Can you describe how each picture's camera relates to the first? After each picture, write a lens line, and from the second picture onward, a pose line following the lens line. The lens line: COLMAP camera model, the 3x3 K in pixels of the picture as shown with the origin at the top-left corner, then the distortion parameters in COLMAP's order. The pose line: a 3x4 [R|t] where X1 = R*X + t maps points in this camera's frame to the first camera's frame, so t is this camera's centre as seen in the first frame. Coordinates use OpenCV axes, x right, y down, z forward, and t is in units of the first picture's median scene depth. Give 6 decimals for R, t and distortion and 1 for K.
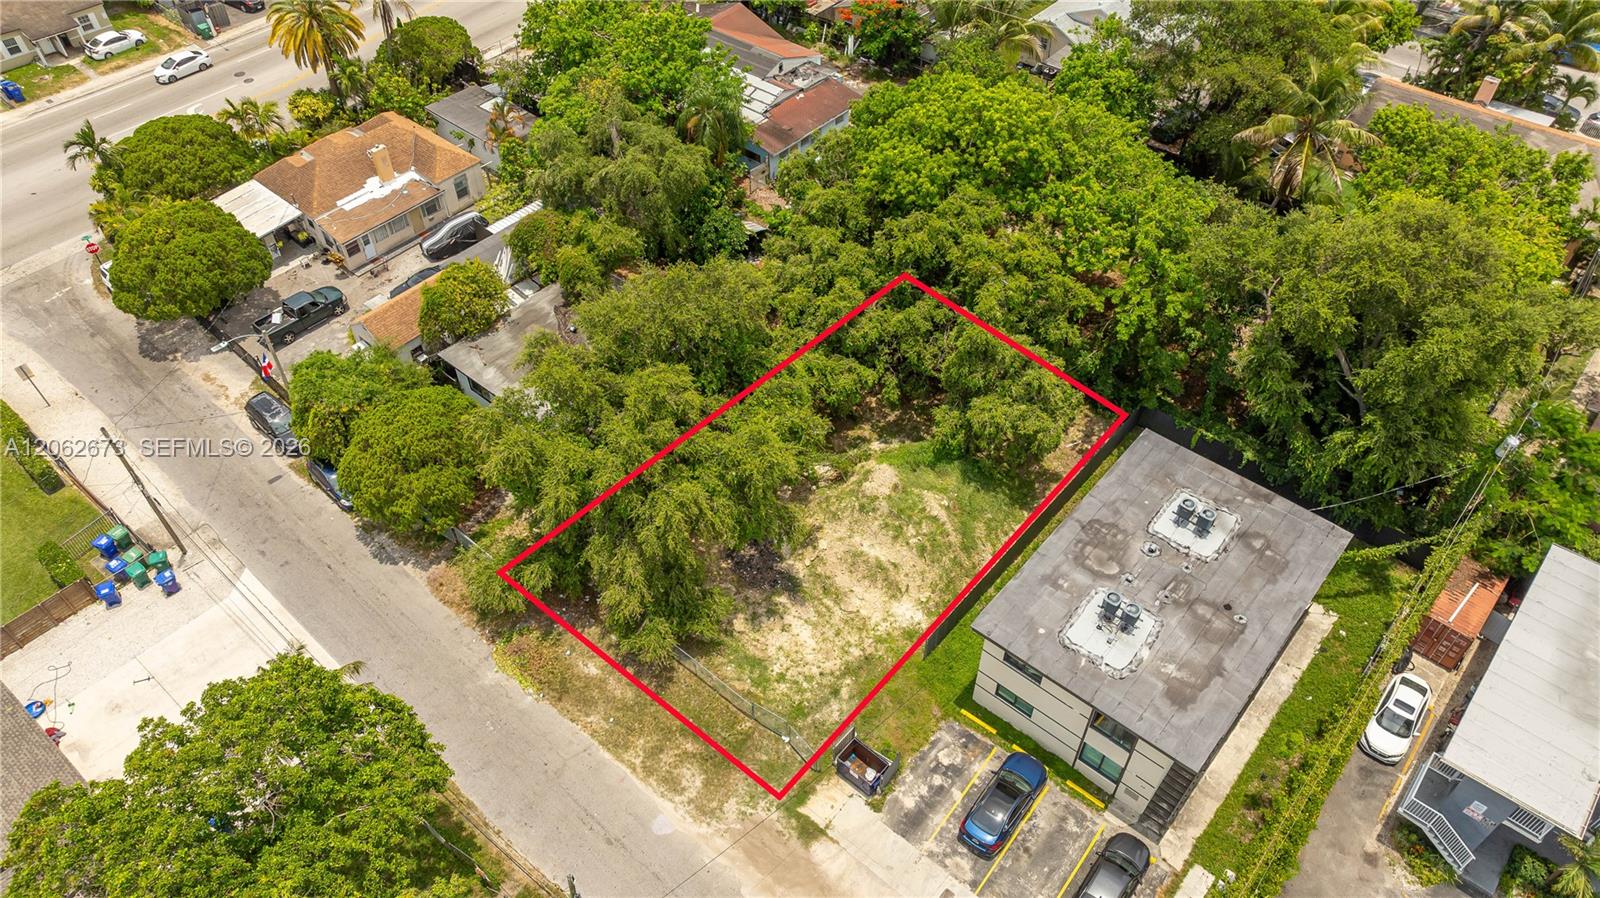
lens RADIAL K [[1126.5, 0, 800.0], [0, 1126.5, 449.0], [0, 0, 1]] dist [-0.025034, 0.050466]
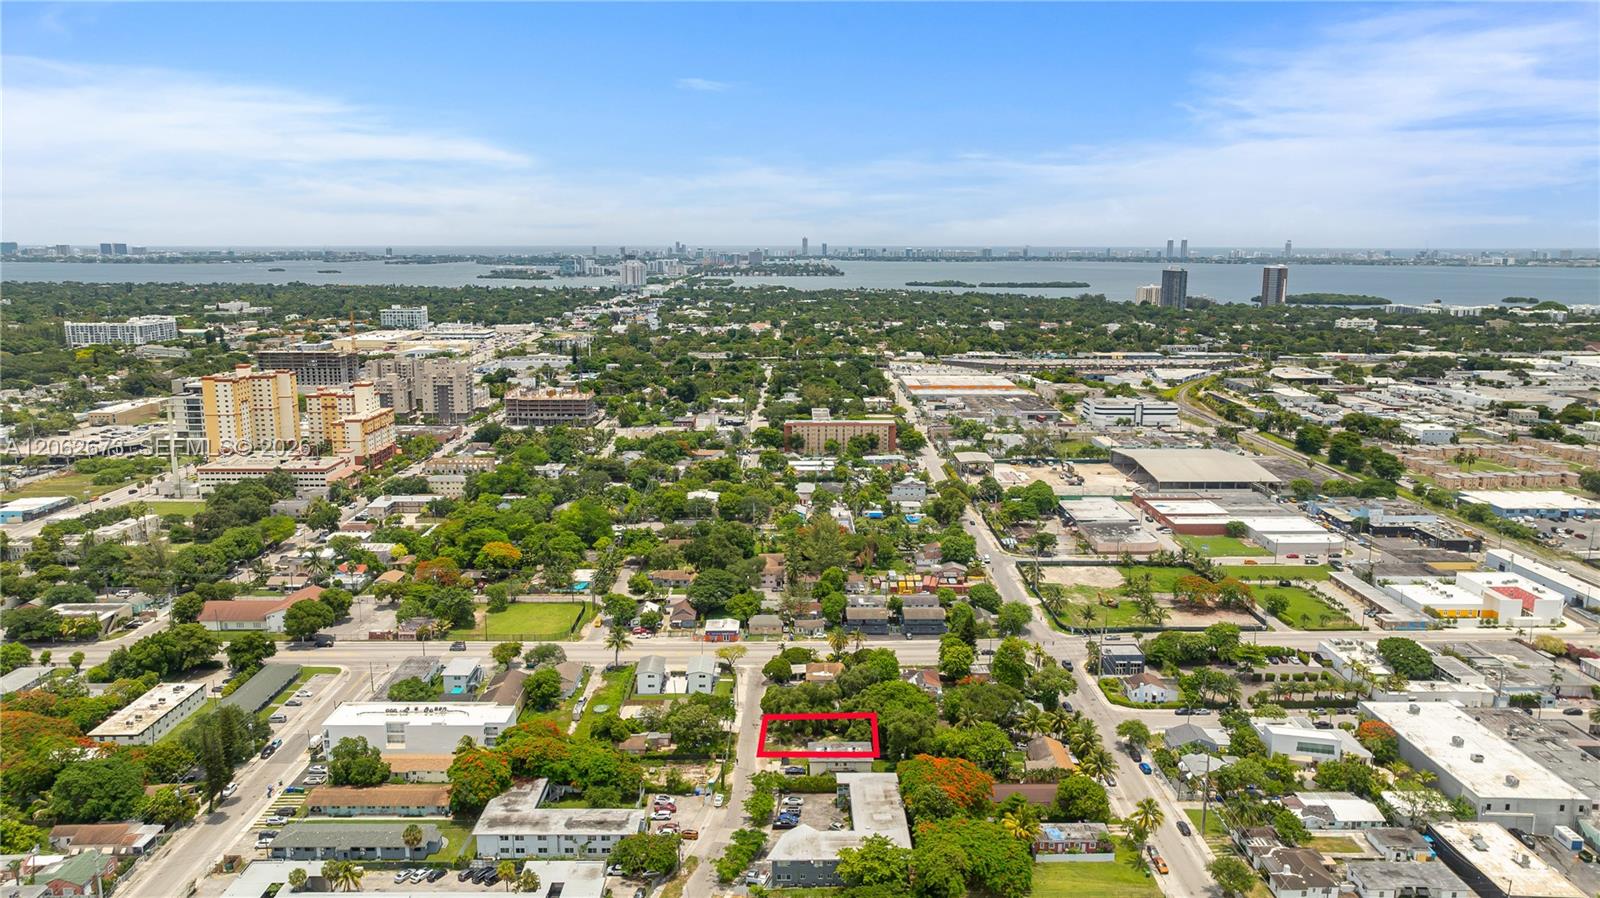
lens RADIAL K [[1126.5, 0, 800.0], [0, 1126.5, 449.0], [0, 0, 1]] dist [-0.025034, 0.050466]
pose [[0.658584, 0.140198, -0.739332, 3.511555], [-0.545371, 0.765885, -0.340574, 0.832342], [0.518496, 0.627507, 0.580859, -2.793037]]
